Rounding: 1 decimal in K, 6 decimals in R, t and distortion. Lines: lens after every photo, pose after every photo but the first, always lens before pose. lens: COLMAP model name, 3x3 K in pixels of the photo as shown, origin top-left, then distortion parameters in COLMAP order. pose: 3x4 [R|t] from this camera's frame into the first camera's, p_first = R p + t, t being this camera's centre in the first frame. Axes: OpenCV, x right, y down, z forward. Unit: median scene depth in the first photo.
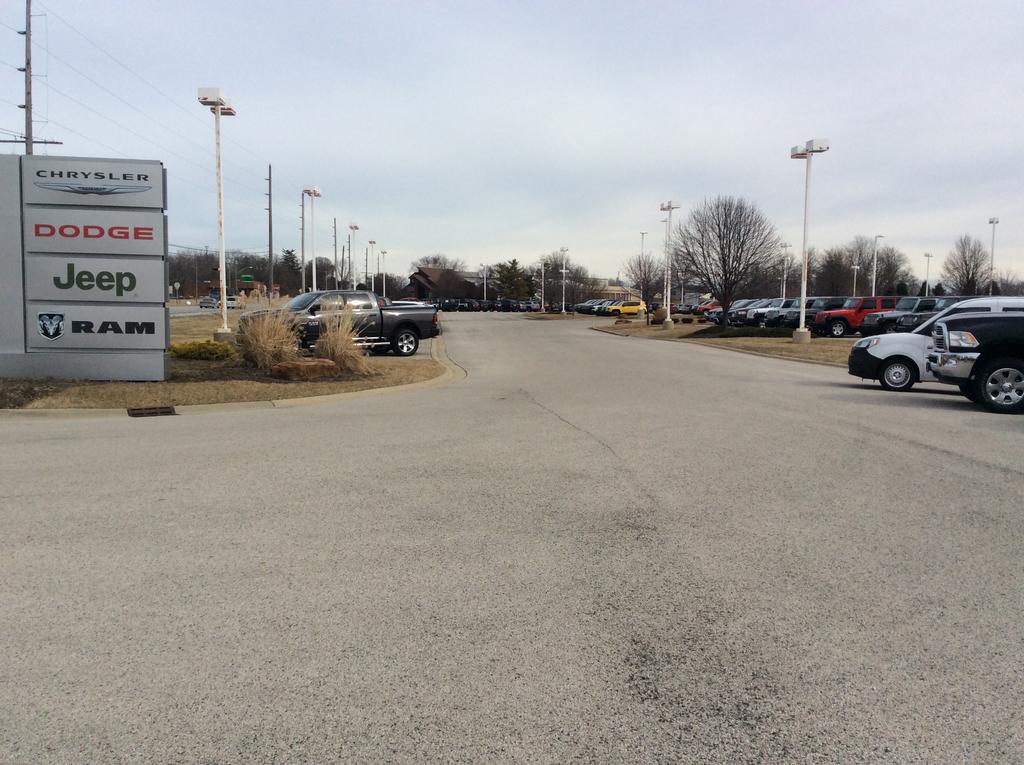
lens RADIAL K [[955.4, 0, 512.0], [0, 955.4, 382.5], [0, 0, 1]] dist [0.006346, -0.001657]
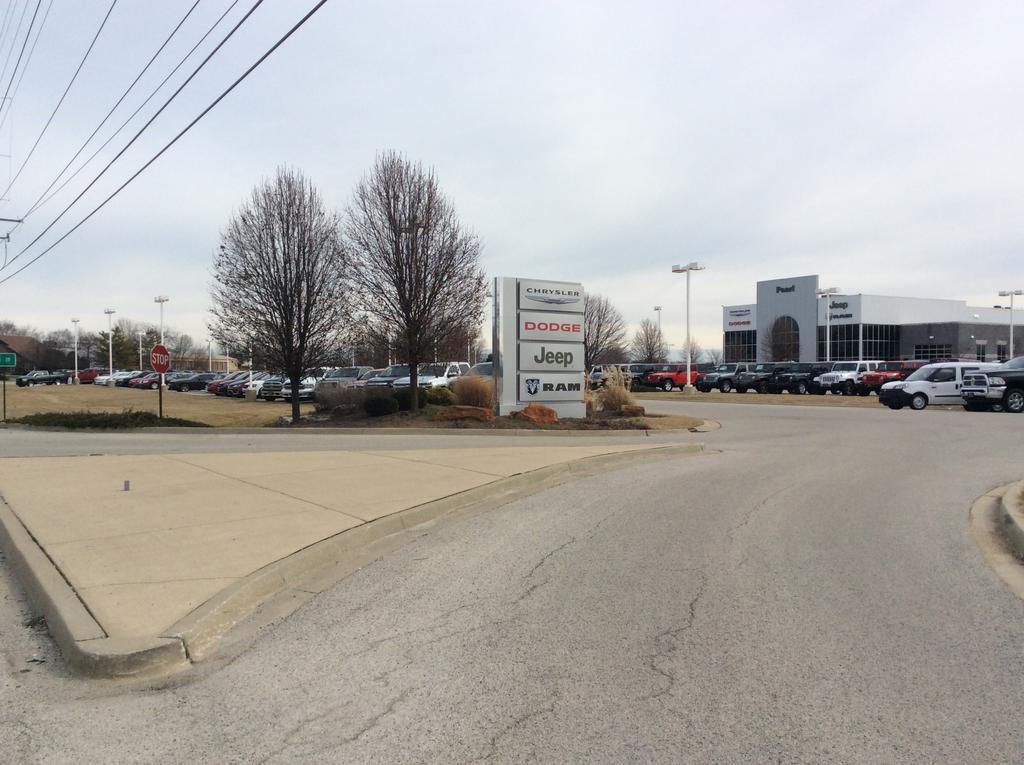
lens RADIAL K [[955.4, 0, 512.0], [0, 955.4, 382.5], [0, 0, 1]] dist [0.006346, -0.001657]
pose [[0.881007, -0.019451, 0.472702, -1.245238], [0.052781, 0.996958, -0.057350, 0.021057], [-0.470149, 0.075476, 0.879354, -0.350797]]
